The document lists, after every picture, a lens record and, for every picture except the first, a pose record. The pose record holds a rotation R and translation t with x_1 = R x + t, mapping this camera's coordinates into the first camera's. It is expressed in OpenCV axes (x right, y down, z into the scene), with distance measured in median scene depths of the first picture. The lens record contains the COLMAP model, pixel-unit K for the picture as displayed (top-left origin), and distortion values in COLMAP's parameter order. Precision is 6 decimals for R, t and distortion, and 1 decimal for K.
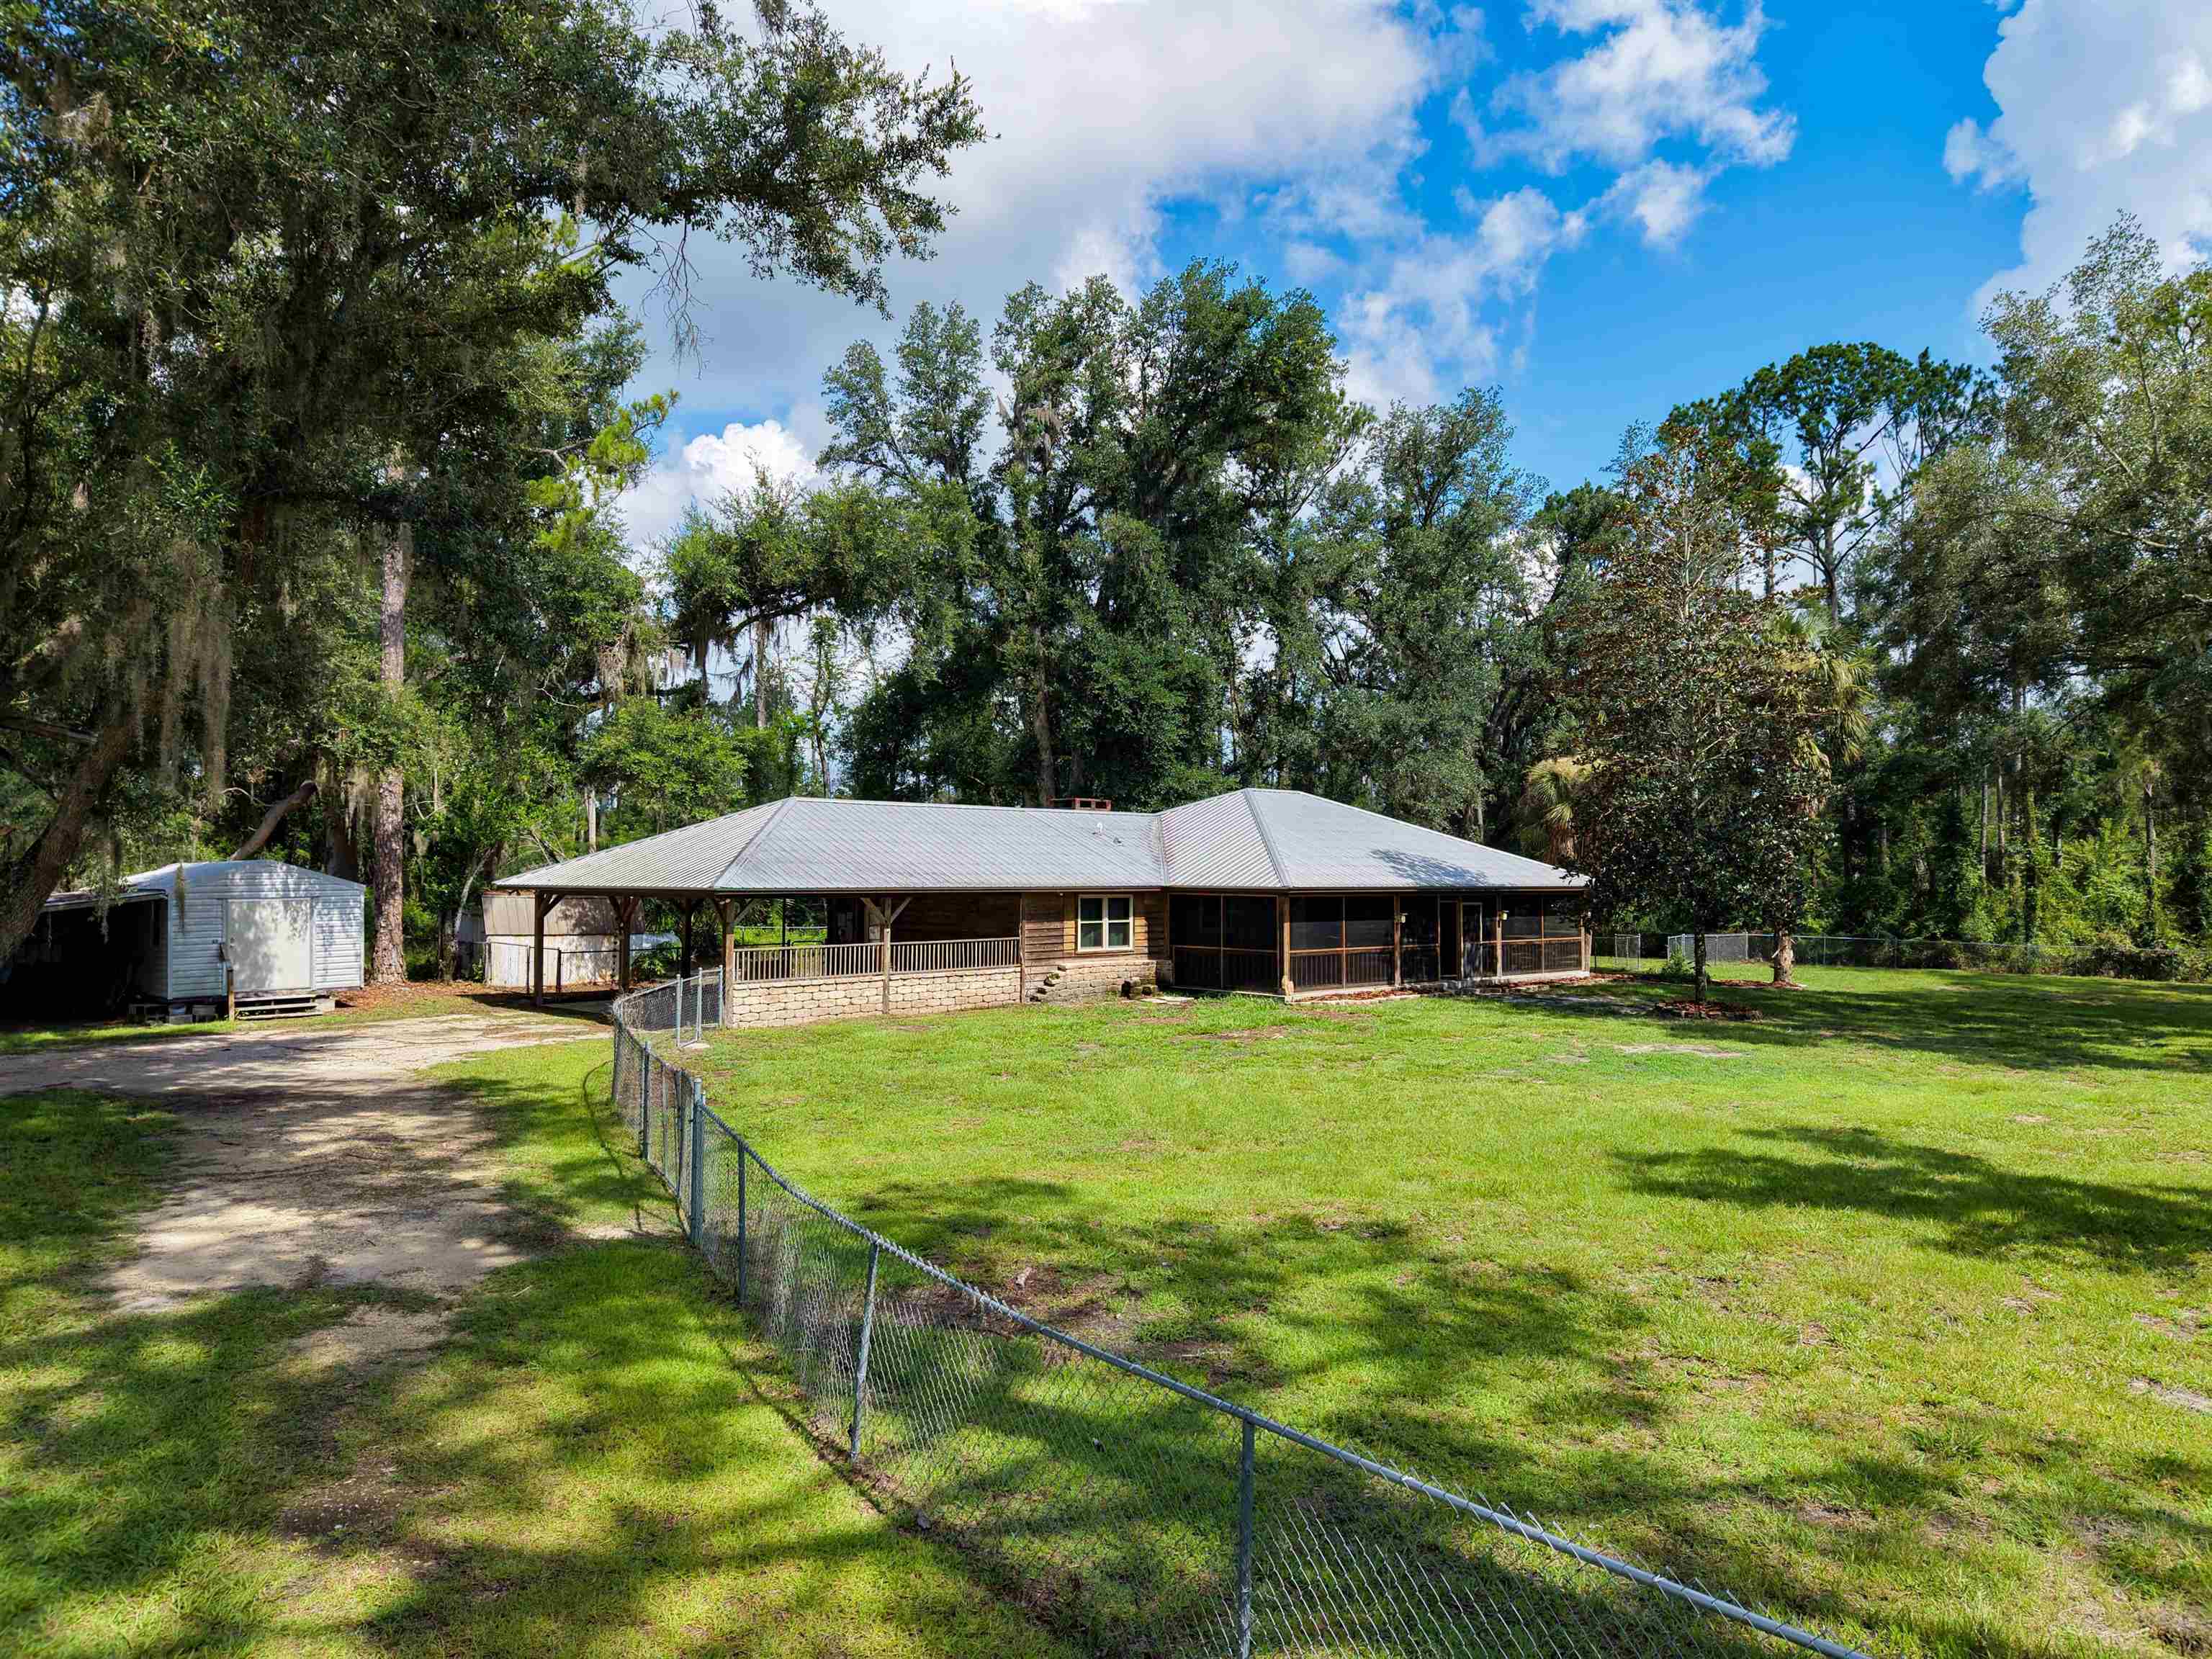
lens RADIAL K [[1490.2, 0, 1106.0], [0, 1490.2, 829.5], [0, 0, 1]] dist [0.105067, -0.187701]
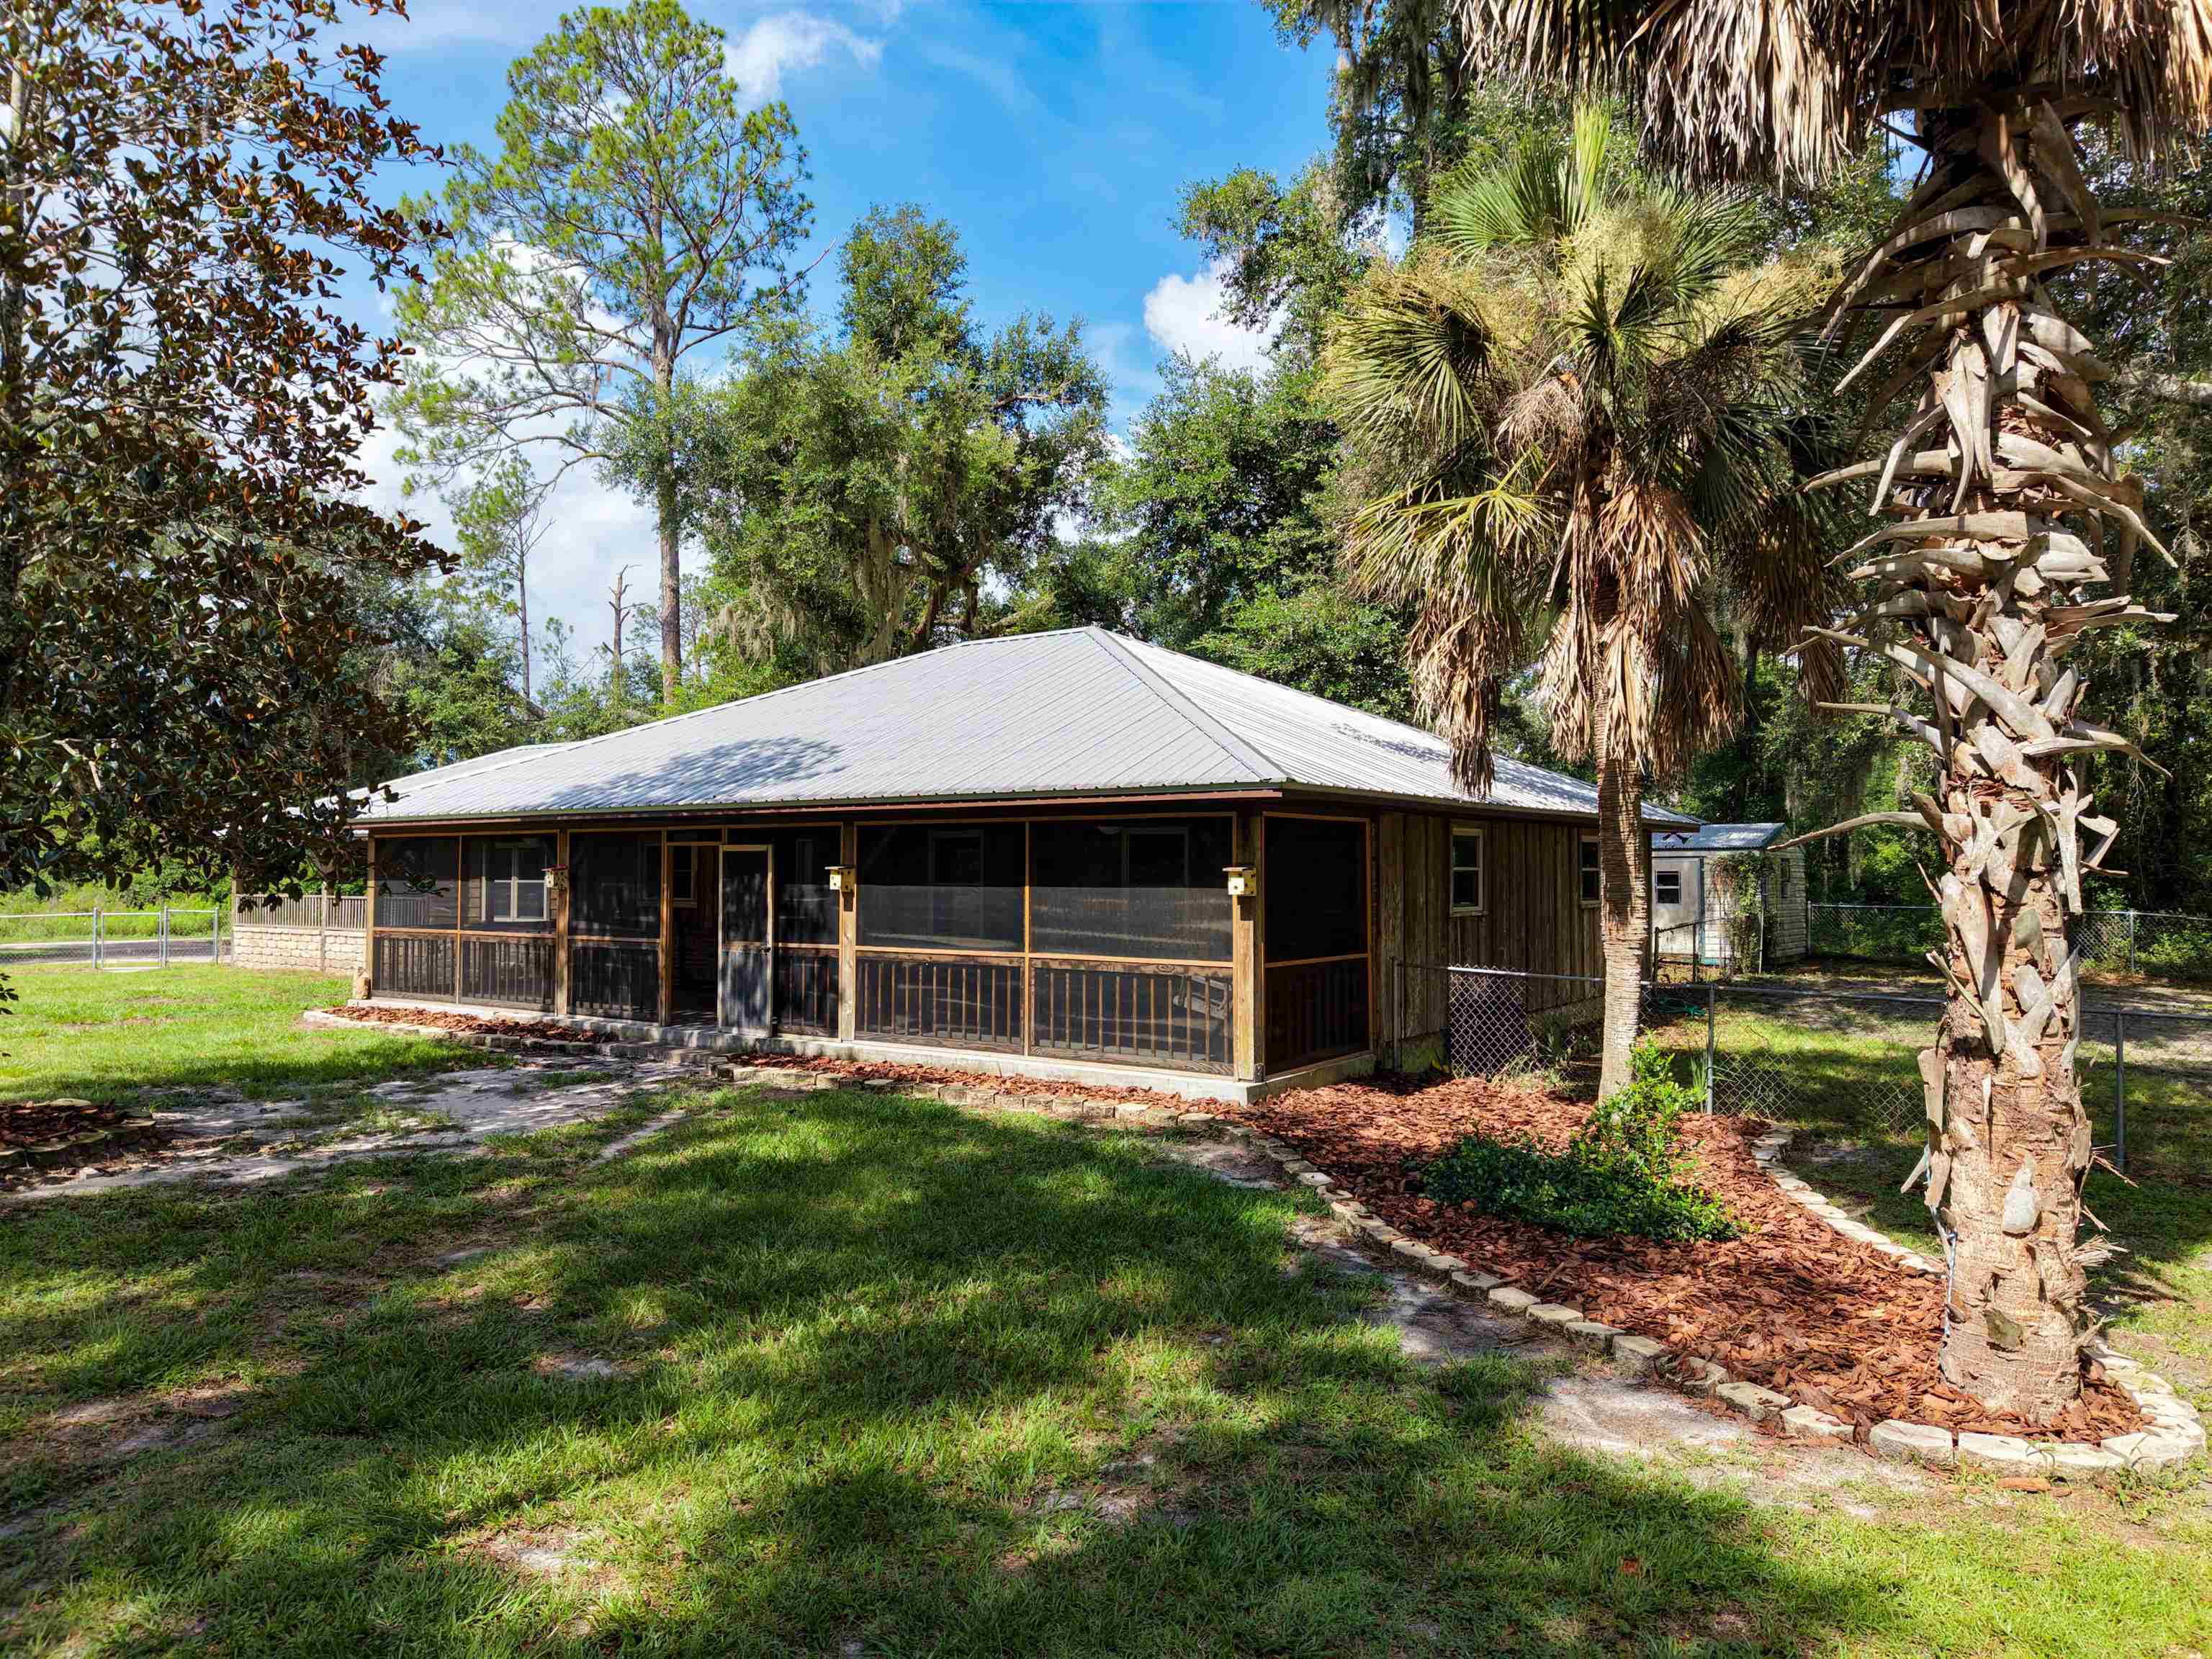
lens RADIAL K [[1476.1, 0, 1101.4], [0, 1476.1, 830.3], [0, 0, 1]] dist [0.019826, -0.016948]
pose [[0.161256, -0.030109, -0.986453, 0.644641], [0.038510, 0.998965, -0.024195, 0.056638], [0.986161, -0.034087, 0.162249, 1.008429]]
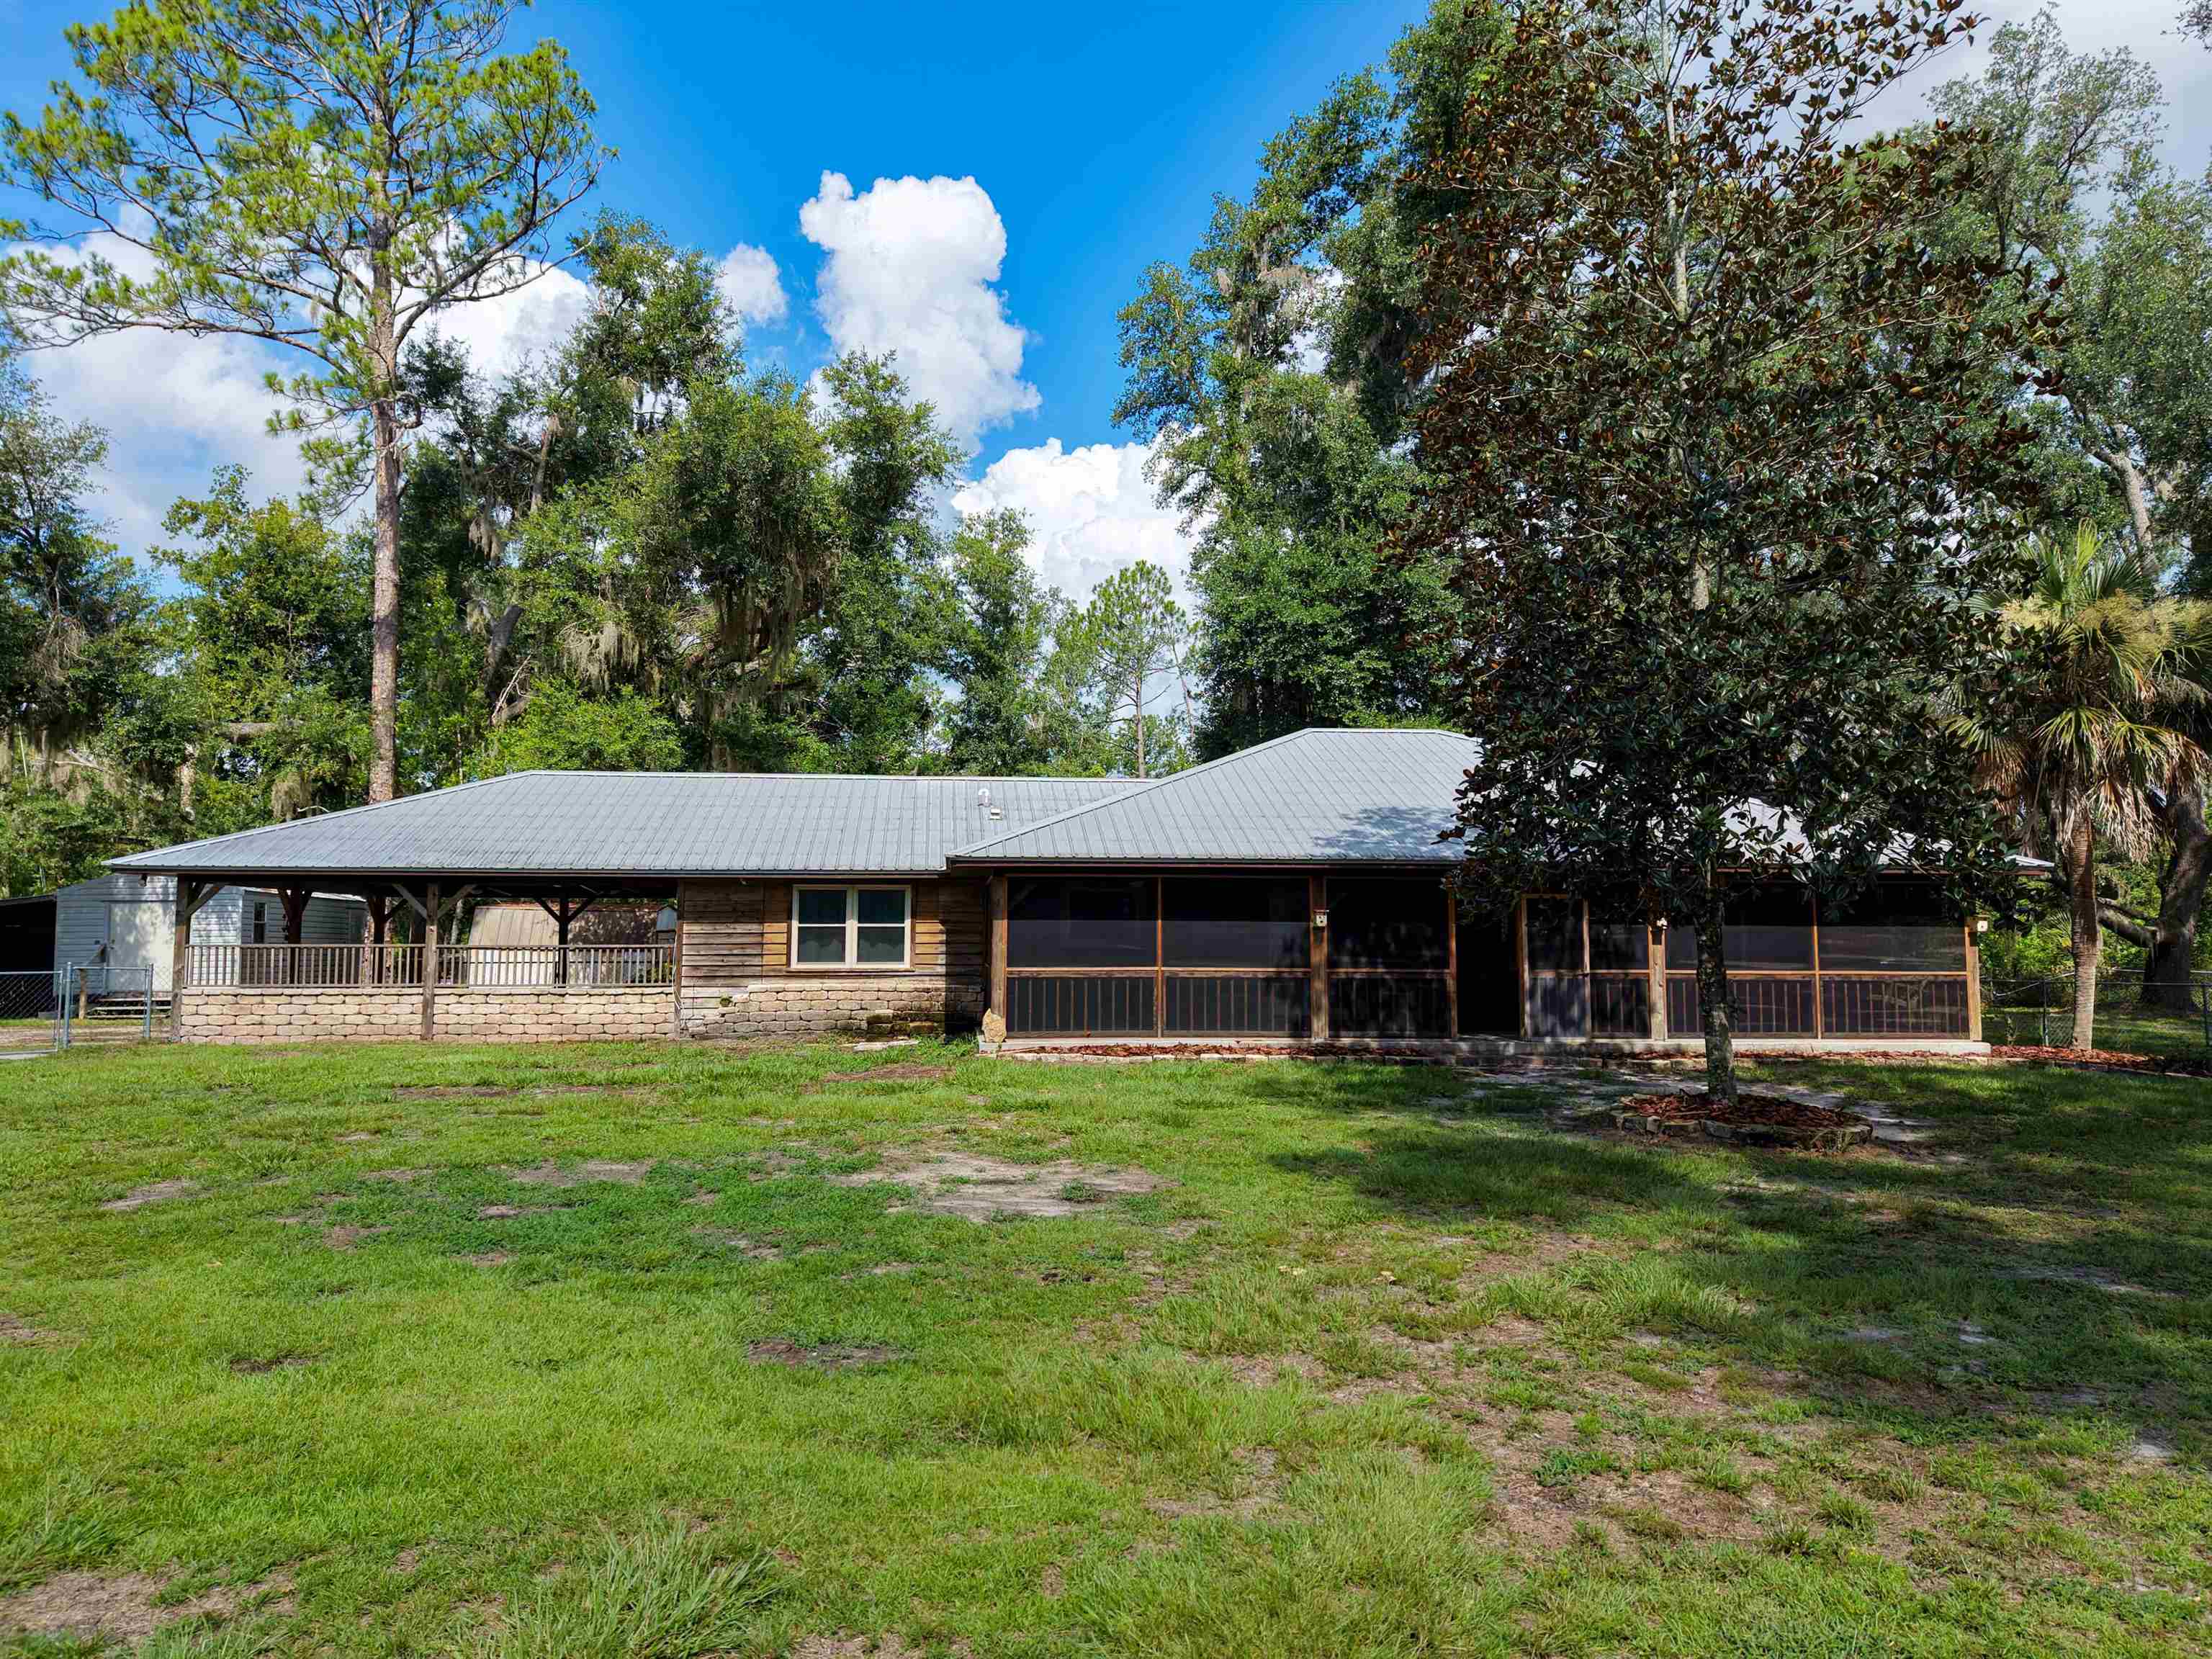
lens RADIAL K [[1541.5, 0, 1101.0], [0, 1541.5, 785.8], [0, 0, 1]] dist [0.008213, -0.000591]
pose [[0.761772, -0.067910, -0.644276, 0.464384], [0.021689, 0.996607, -0.079404, 0.049301], [0.647482, 0.046514, 0.760660, 0.470731]]
